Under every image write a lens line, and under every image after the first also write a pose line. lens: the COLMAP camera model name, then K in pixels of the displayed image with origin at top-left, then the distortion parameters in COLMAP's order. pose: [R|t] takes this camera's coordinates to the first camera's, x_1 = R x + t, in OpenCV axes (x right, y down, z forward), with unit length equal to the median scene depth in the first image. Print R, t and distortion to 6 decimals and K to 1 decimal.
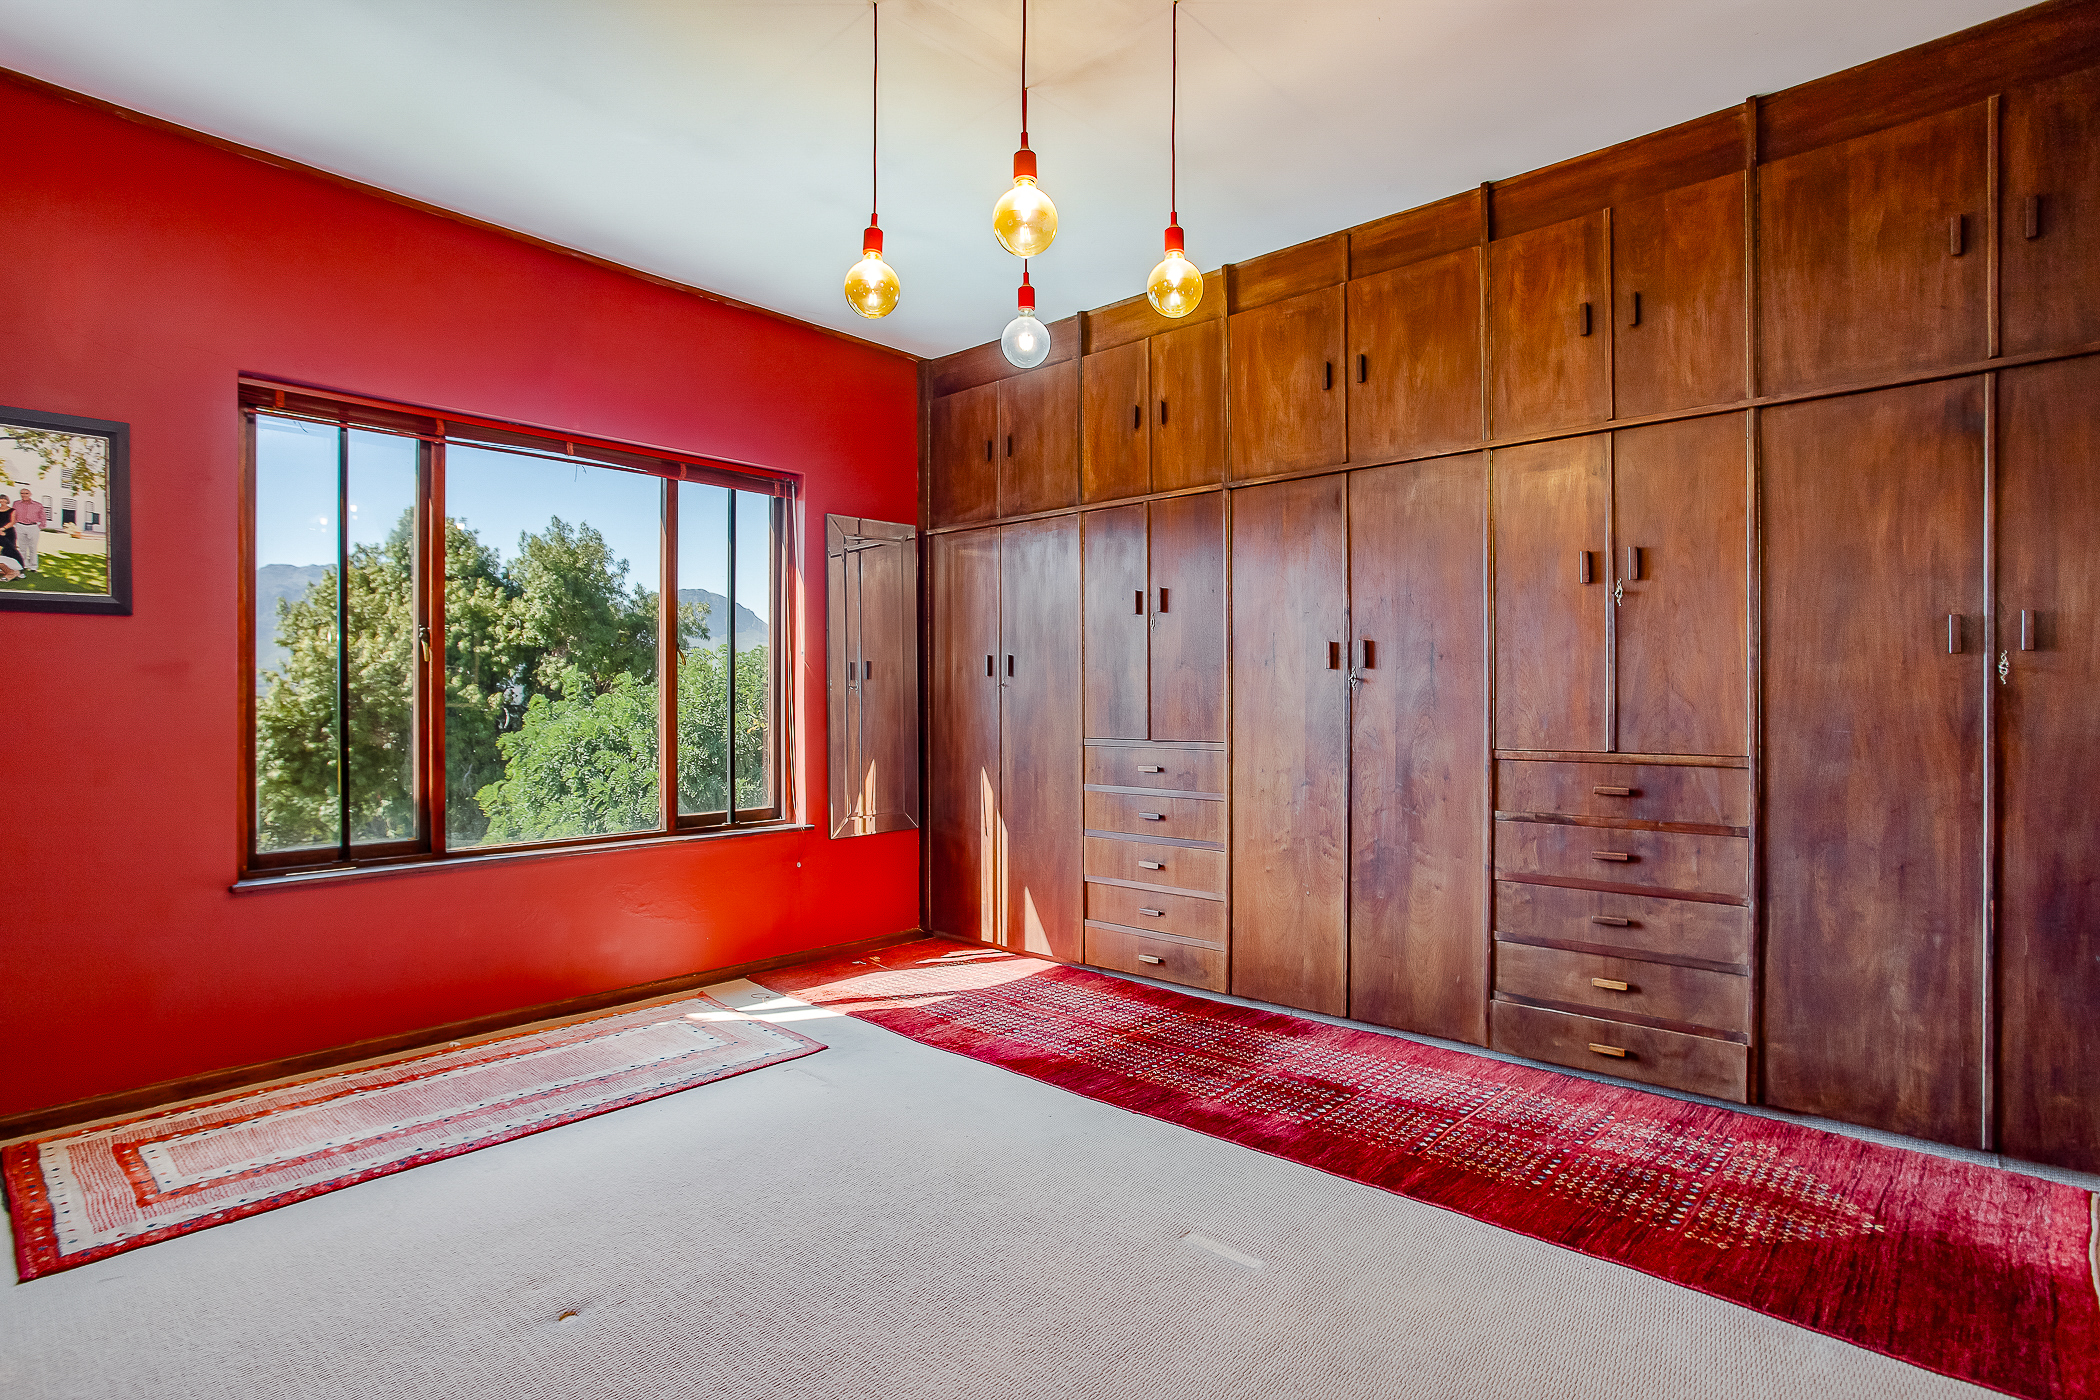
lens RADIAL K [[1071.4, 0, 1040.2], [0, 1071.4, 721.6], [0, 0, 1]] dist [-0.064401, 0.041055]
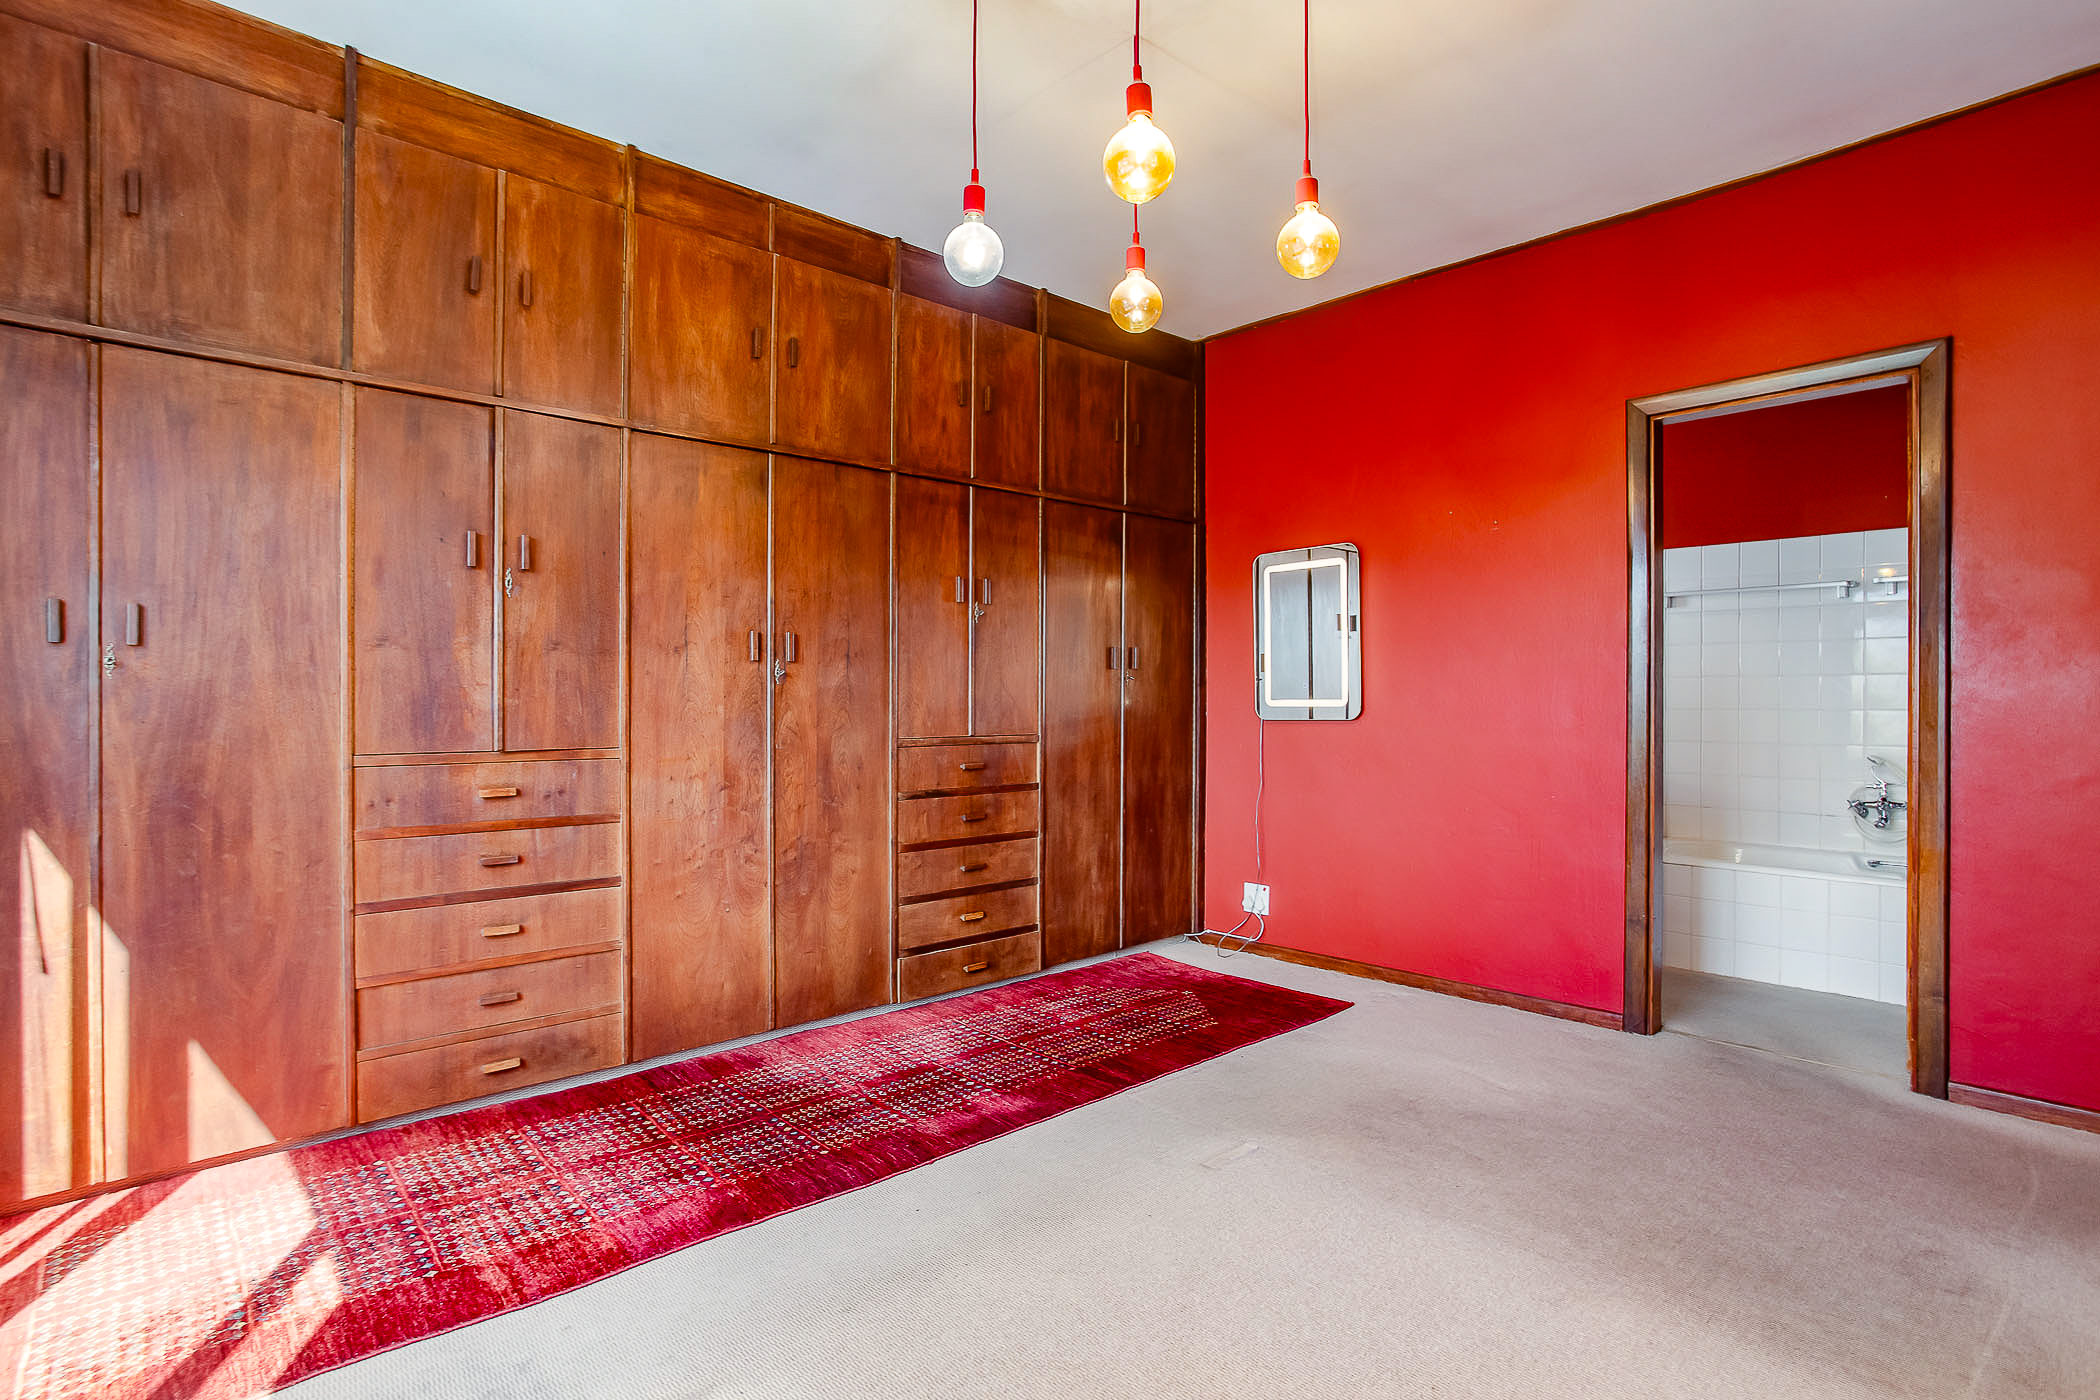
lens RADIAL K [[1071.4, 0, 1040.2], [0, 1071.4, 721.6], [0, 0, 1]] dist [-0.064401, 0.041055]
pose [[0.081027, -0.023376, 0.996438, -0.678613], [0.015691, 0.999631, 0.022175, -0.014797], [-0.996588, 0.013838, 0.081364, 0.730156]]
